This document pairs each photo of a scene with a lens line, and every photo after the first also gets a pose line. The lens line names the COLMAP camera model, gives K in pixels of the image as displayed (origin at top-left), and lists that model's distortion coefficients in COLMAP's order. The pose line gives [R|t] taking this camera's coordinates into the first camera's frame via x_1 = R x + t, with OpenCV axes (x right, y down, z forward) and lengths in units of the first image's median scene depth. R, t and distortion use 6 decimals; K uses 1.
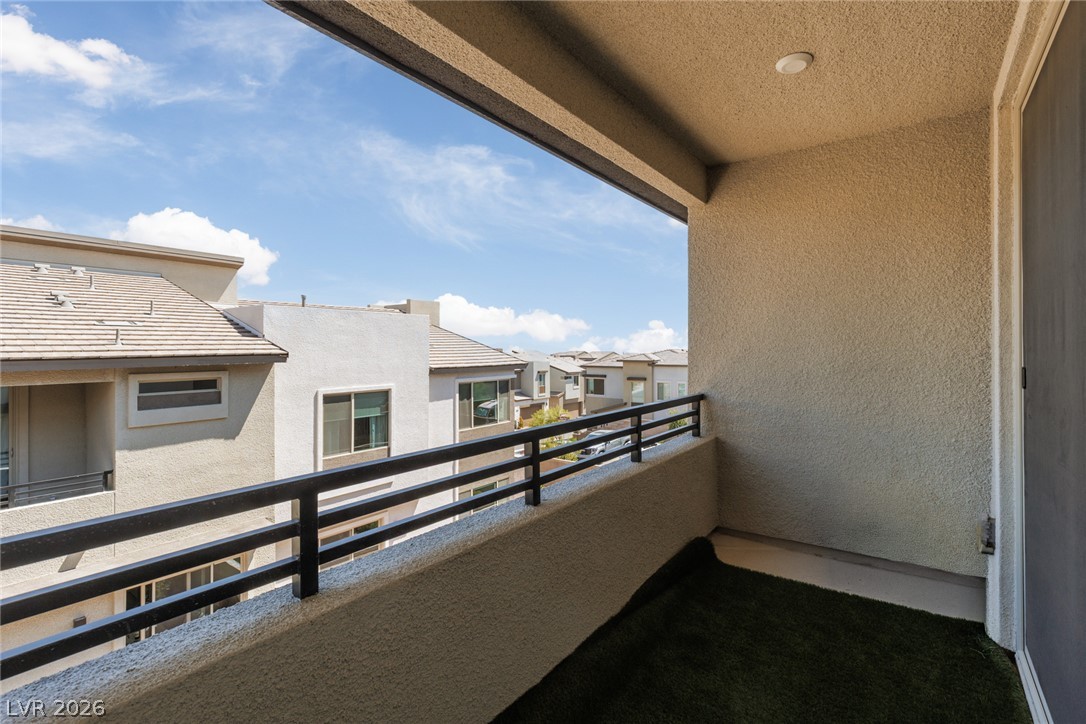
lens RADIAL K [[489.0, 0, 540.2], [0, 489.0, 353.7], [0, 0, 1]] dist [0.003961, 0.000443]
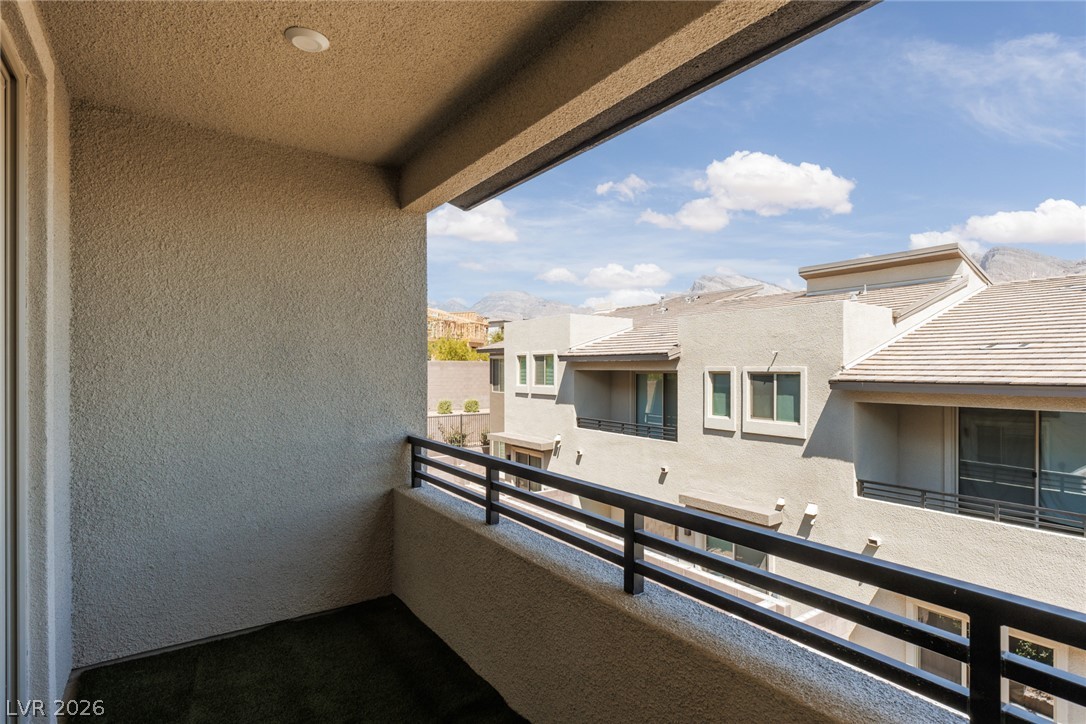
lens RADIAL K [[561.5, 0, 542.0], [0, 561.5, 362.7], [0, 0, 1]] dist [0.001261, 0.000298]
pose [[-0.317575, -0.006853, -0.948208, 0.228661], [-0.004363, 0.999974, -0.005766, -0.013371], [0.948223, 0.002306, -0.317597, 0.296651]]
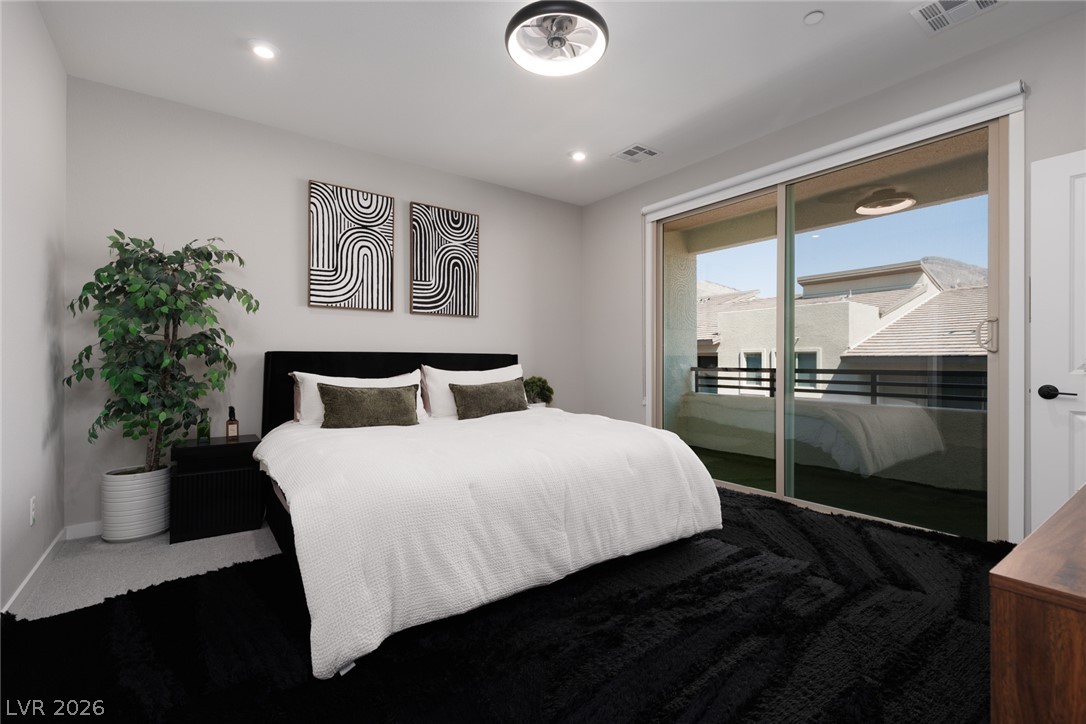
lens RADIAL K [[489.0, 0, 544.0], [0, 489.0, 359.1], [0, 0, 1]] dist [0.003961, 0.000443]
pose [[-0.300088, -0.000985, -0.953911, 0.620701], [-0.006510, 0.999978, 0.001016, 0.027118], [0.953889, 0.006515, -0.300088, 0.077480]]
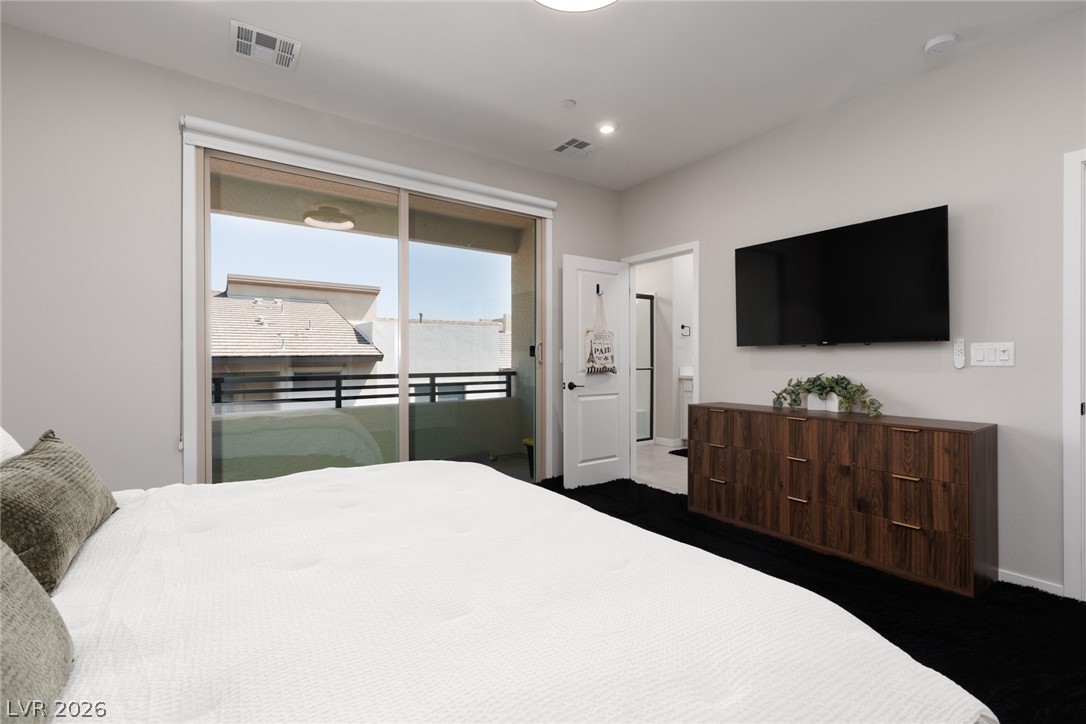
lens RADIAL K [[489.0, 0, 550.5], [0, 489.0, 362.4], [0, 0, 1]] dist [0.003961, 0.000443]
pose [[0.949673, 0.002663, -0.313230, 0.415438], [-0.004321, 0.999980, -0.004601, 0.026837], [0.313212, 0.005723, 0.949666, -0.212230]]
